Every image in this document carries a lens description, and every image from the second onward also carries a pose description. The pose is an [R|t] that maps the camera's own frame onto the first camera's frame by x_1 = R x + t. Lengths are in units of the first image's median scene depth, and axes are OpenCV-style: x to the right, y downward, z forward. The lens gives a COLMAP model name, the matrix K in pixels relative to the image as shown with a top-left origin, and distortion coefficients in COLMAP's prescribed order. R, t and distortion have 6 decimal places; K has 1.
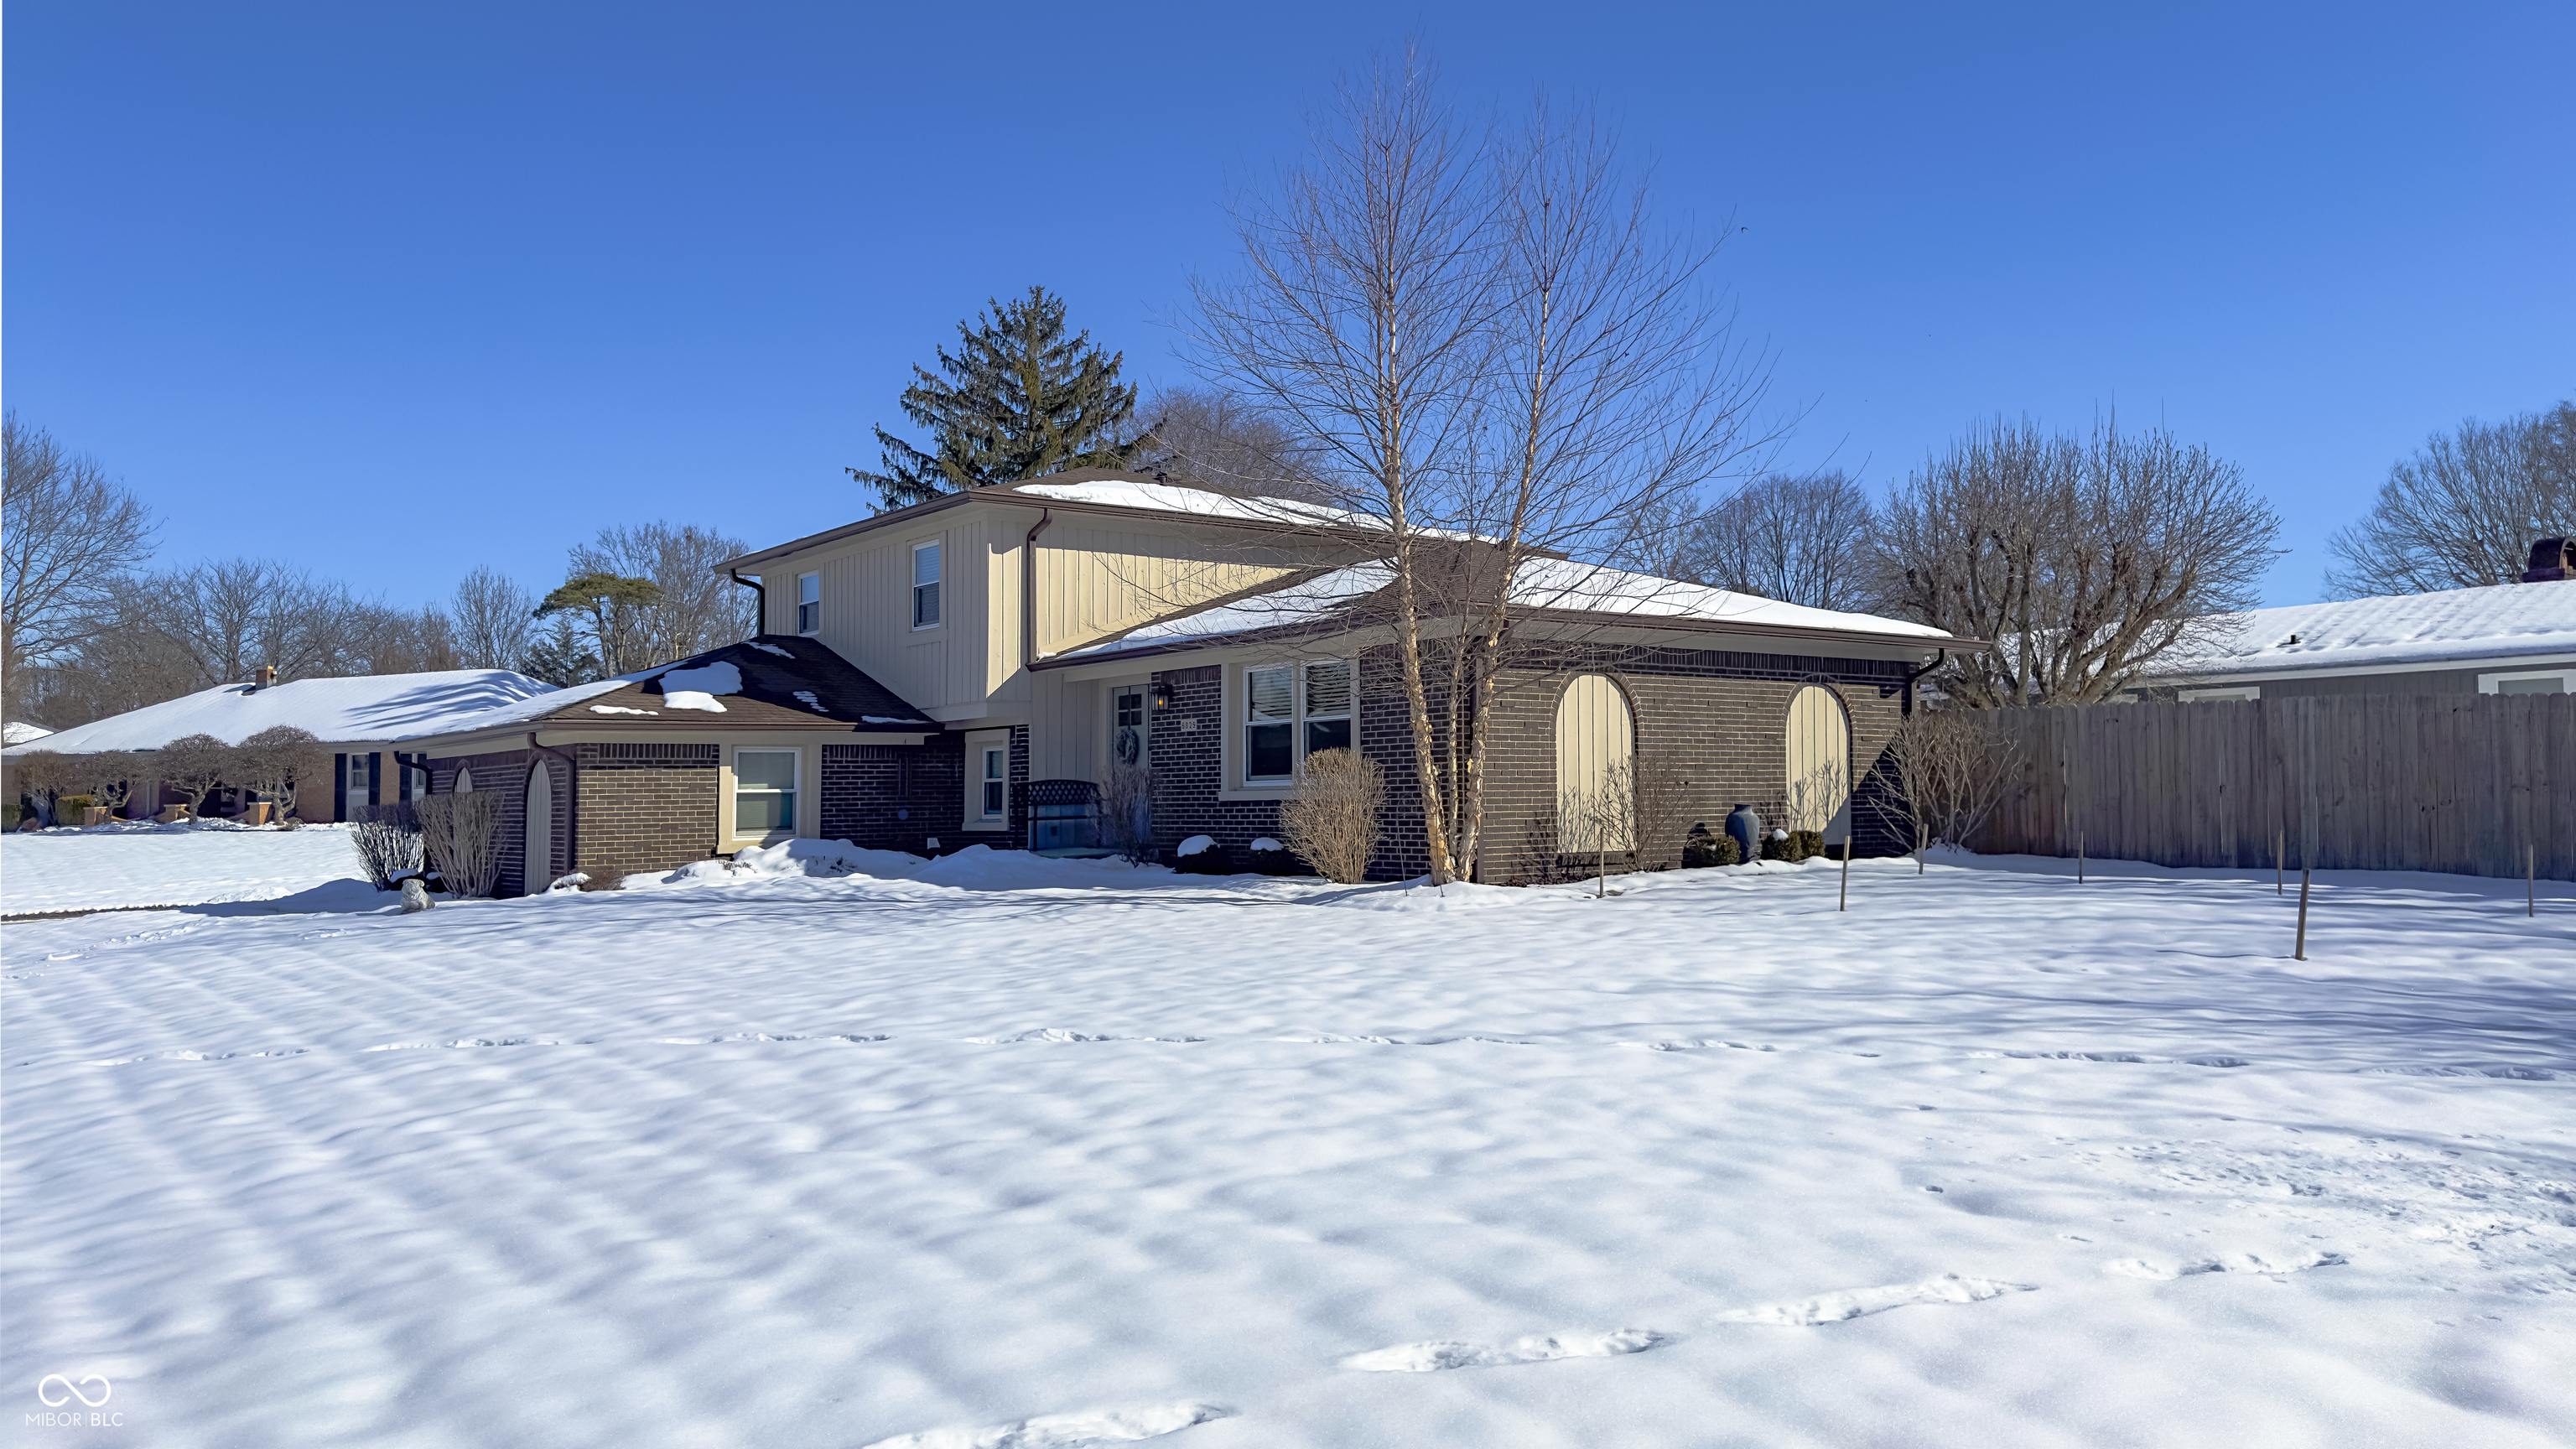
lens RADIAL K [[1797.0, 0, 1288.0], [0, 1797.0, 724.5], [0, 0, 1]] dist [0.045610, 0.000014]
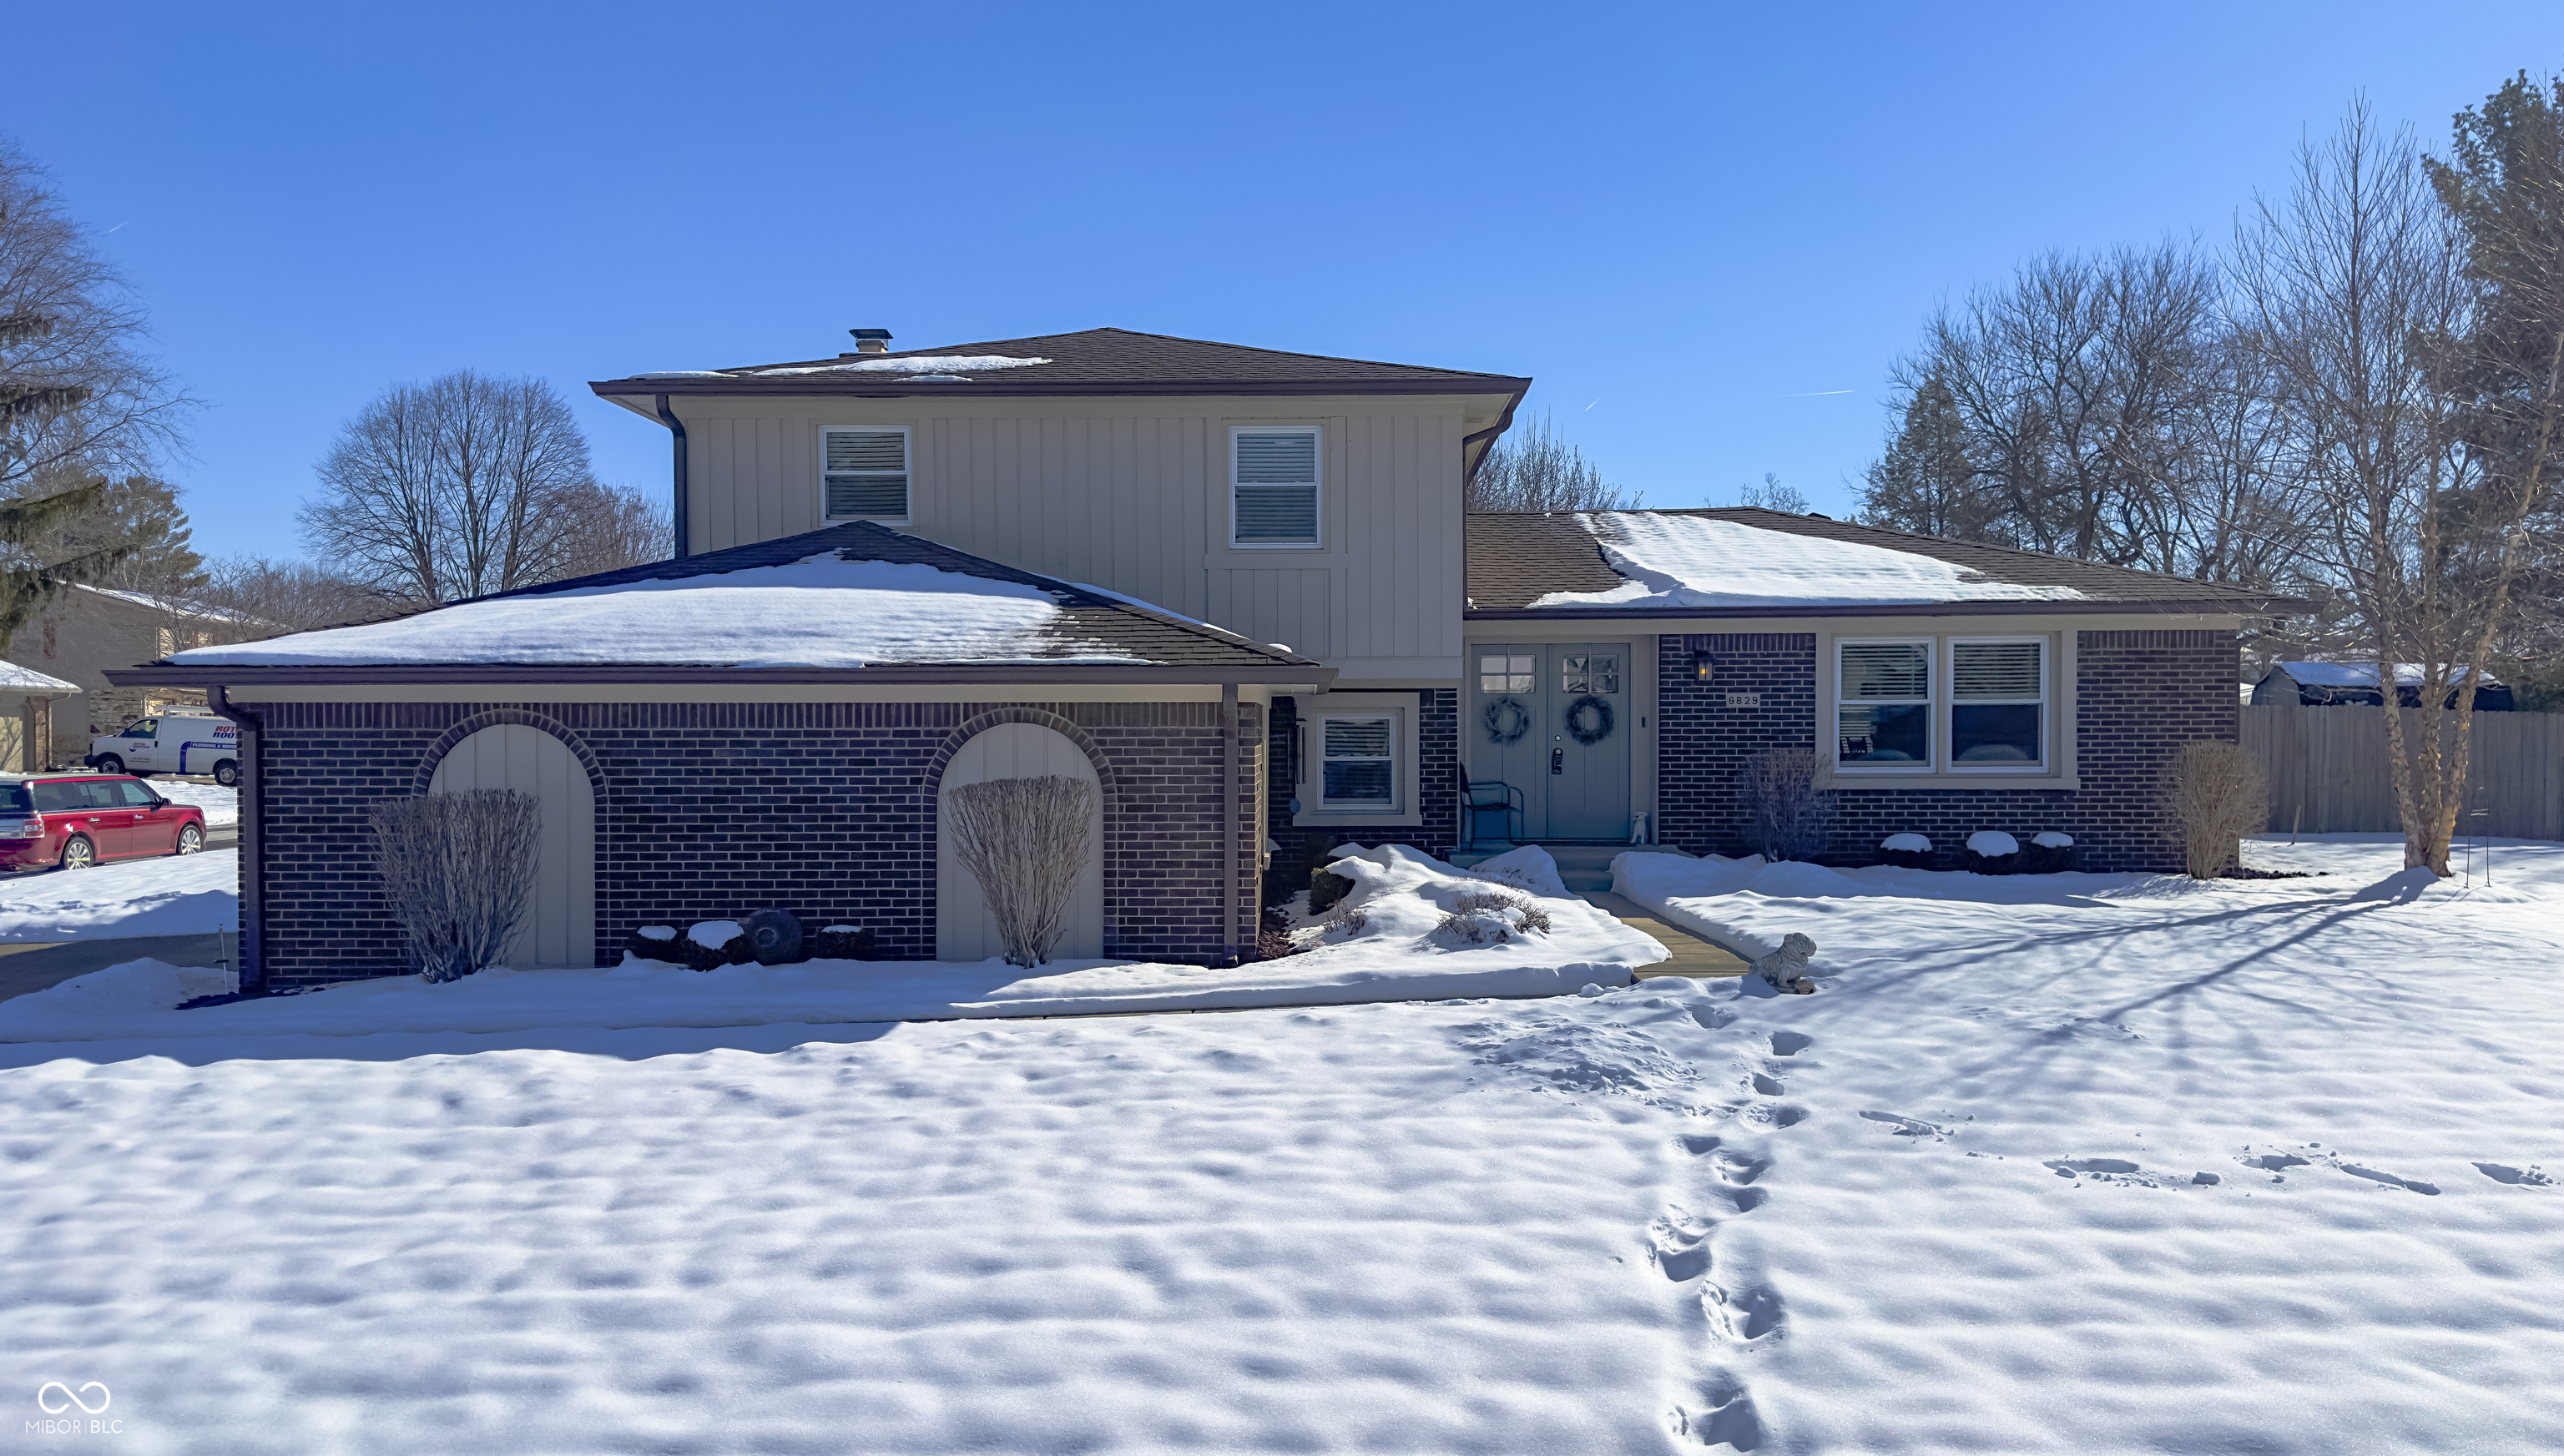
lens RADIAL K [[1929.5, 0, 1253.1], [0, 1929.5, 739.4], [0, 0, 1]] dist [0.114871, -0.152324]
pose [[0.639436, 0.009640, 0.768784, -0.837258], [-0.038158, 0.999087, 0.019210, 0.009374], [-0.767897, -0.041619, 0.639220, 0.532973]]
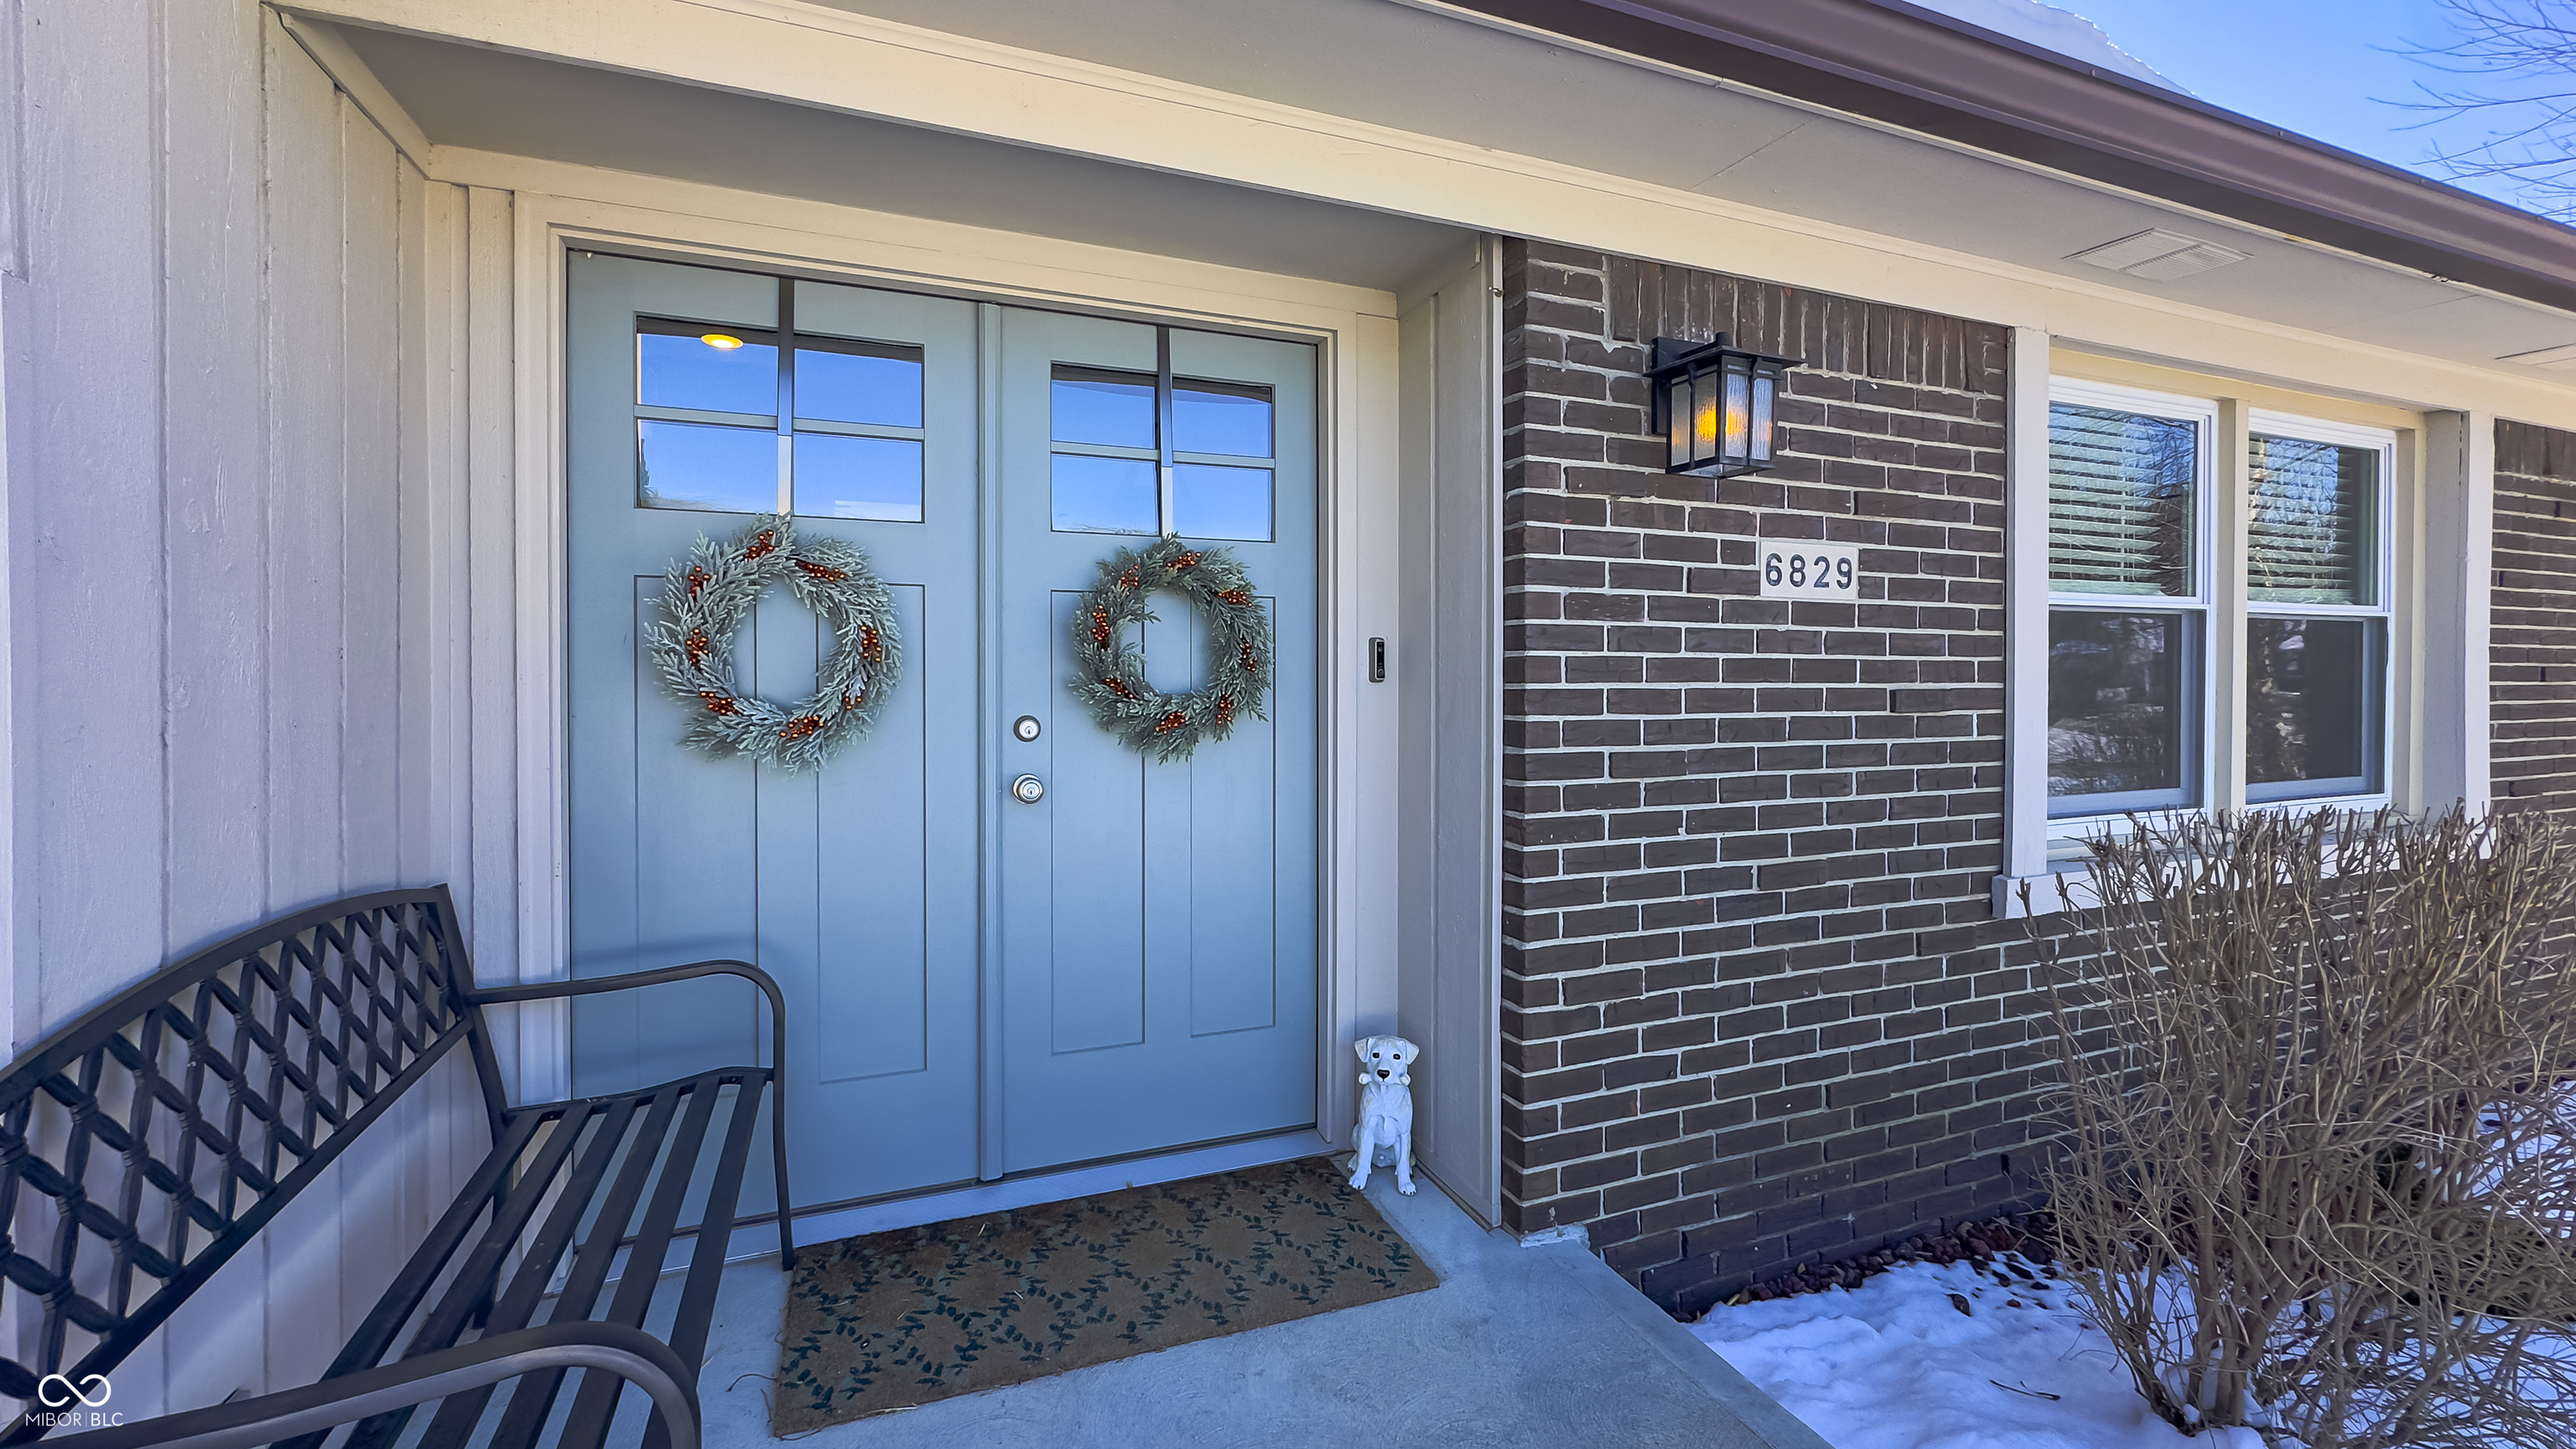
lens RADIAL K [[1077.9, 0, 1285.6], [0, 1077.9, 679.5], [0, 0, 1]] dist [-0.000420, -0.000099]
pose [[0.271379, 0.007209, 0.962446, -0.168273], [-0.044327, 0.999004, 0.005016, 0.013873], [-0.961451, -0.044024, 0.271428, 0.935927]]
